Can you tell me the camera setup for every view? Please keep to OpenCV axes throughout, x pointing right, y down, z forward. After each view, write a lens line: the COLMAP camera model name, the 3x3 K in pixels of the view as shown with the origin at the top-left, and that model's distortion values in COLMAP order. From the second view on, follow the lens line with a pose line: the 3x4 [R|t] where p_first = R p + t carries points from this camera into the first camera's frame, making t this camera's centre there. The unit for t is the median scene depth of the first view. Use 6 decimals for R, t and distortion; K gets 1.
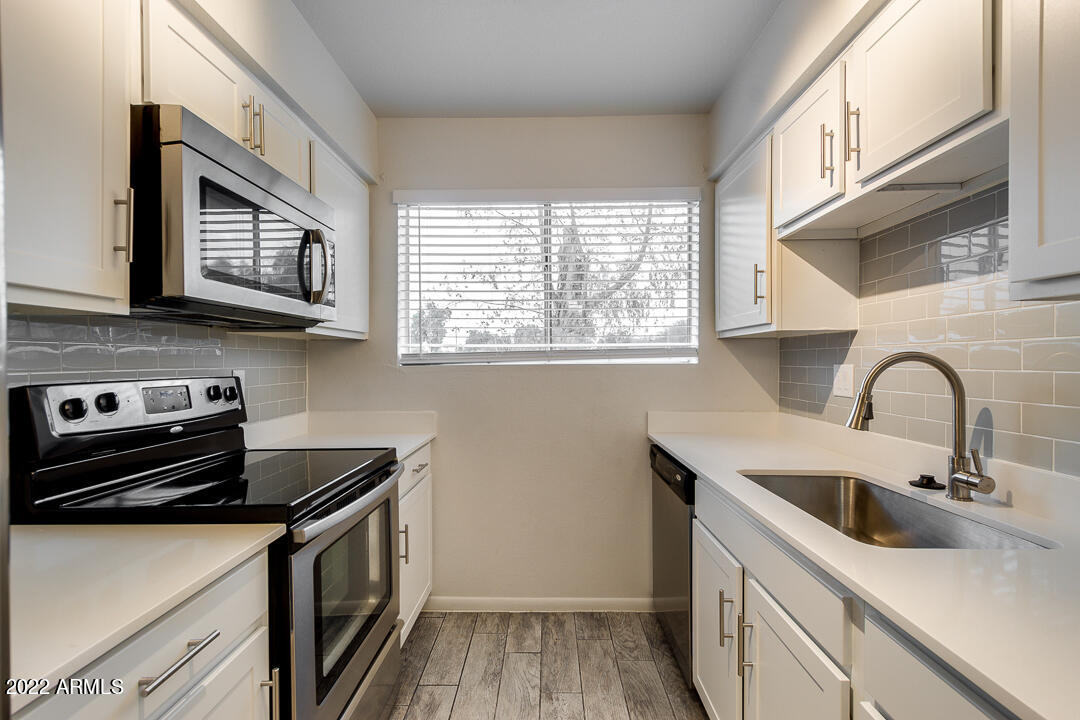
lens RADIAL K [[500.0, 0, 539.7], [0, 500.0, 362.5], [0, 0, 1]] dist [0.007384, -0.000954]
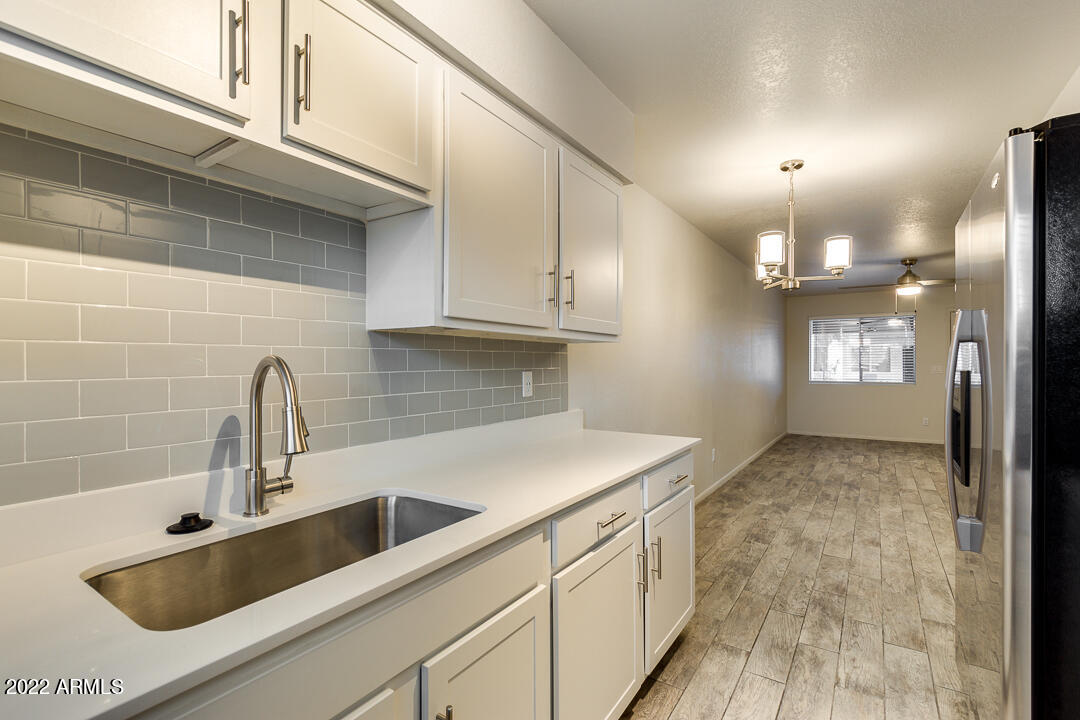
lens RADIAL K [[494.1, 0, 542.5], [0, 494.1, 360.9], [0, 0, 1]] dist [0.001693, -0.000004]
pose [[-0.835224, 0.006319, 0.549874, -0.078909], [0.006300, 0.999978, -0.001923, -0.005404], [-0.549874, 0.001858, -0.835245, 1.020032]]
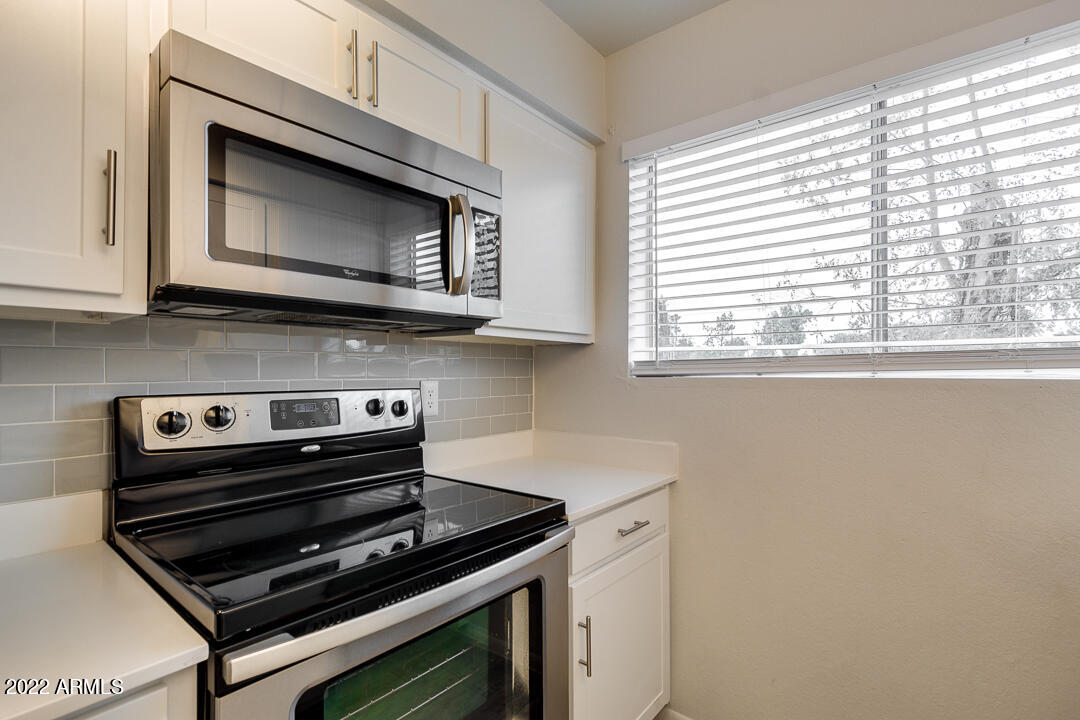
lens RADIAL K [[500.0, 0, 539.7], [0, 500.0, 362.5], [0, 0, 1]] dist [0.007384, -0.000954]
pose [[0.780904, -0.003625, -0.624641, 0.105104], [-0.005742, 0.999899, -0.012981, -0.006432], [0.624625, 0.013724, 0.780804, 0.447395]]
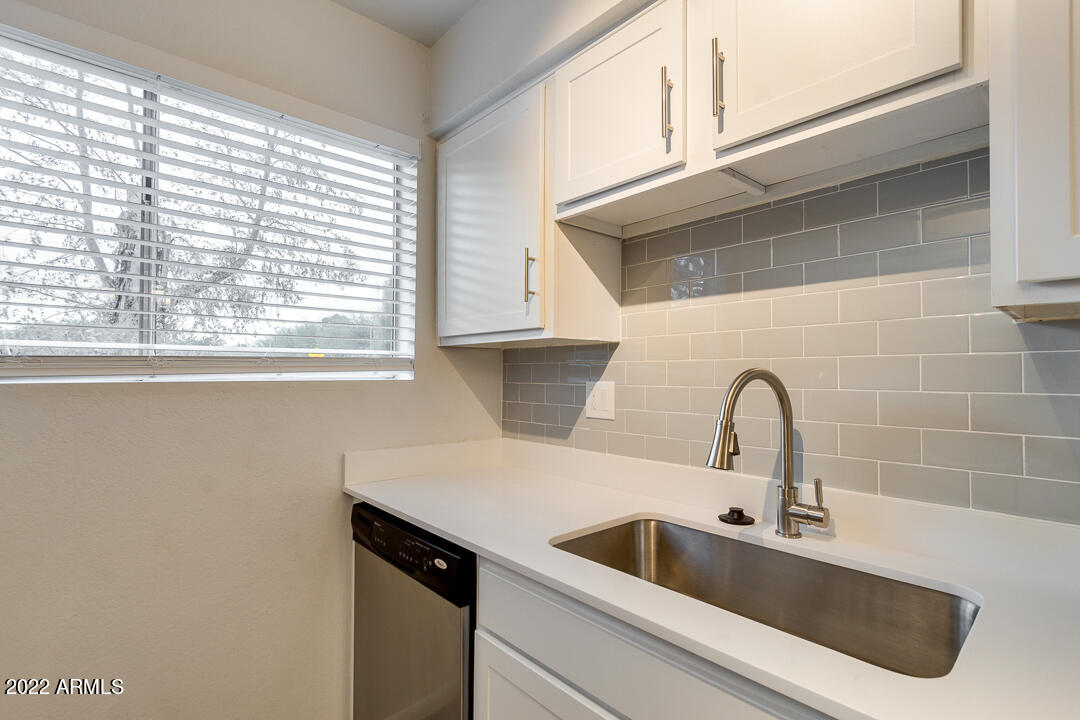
lens RADIAL K [[500.0, 0, 539.7], [0, 500.0, 362.5], [0, 0, 1]] dist [0.007384, -0.000954]
pose [[0.729177, 0.018813, 0.684066, -0.065125], [-0.001386, 0.999661, -0.026015, -0.005988], [-0.684323, 0.018021, 0.728956, 0.450904]]
